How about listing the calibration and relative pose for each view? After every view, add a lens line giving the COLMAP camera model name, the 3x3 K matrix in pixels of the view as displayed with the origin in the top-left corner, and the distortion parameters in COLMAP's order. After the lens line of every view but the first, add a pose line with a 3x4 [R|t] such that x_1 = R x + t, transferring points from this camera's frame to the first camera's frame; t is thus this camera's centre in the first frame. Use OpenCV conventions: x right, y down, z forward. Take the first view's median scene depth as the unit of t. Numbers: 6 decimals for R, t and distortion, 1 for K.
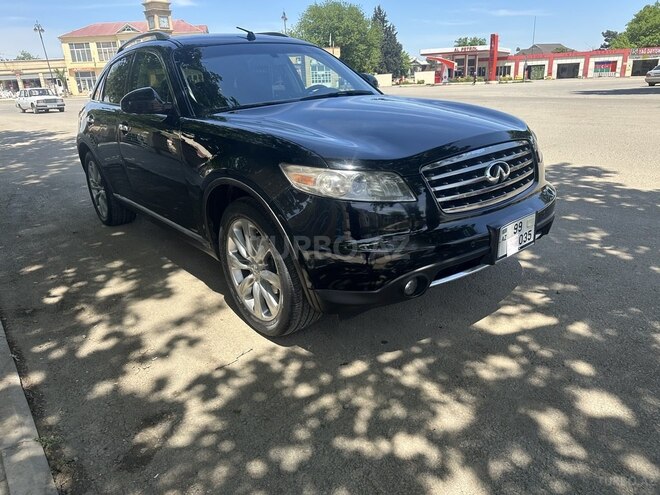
lens RADIAL K [[457.0, 0, 330.7], [0, 457.0, 241.6], [0, 0, 1]] dist [0.039085, -0.037126]
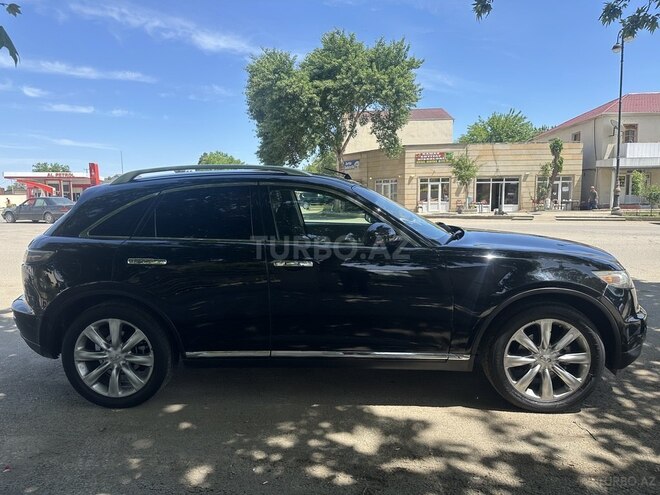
lens RADIAL K [[457.0, 0, 328.9], [0, 457.0, 243.7], [0, 0, 1]] dist [0.039085, -0.037126]
pose [[0.683339, -0.046874, 0.728595, -1.323912], [0.229583, 0.961110, -0.153489, -0.164298], [-0.693066, 0.272158, 0.667525, 0.424862]]
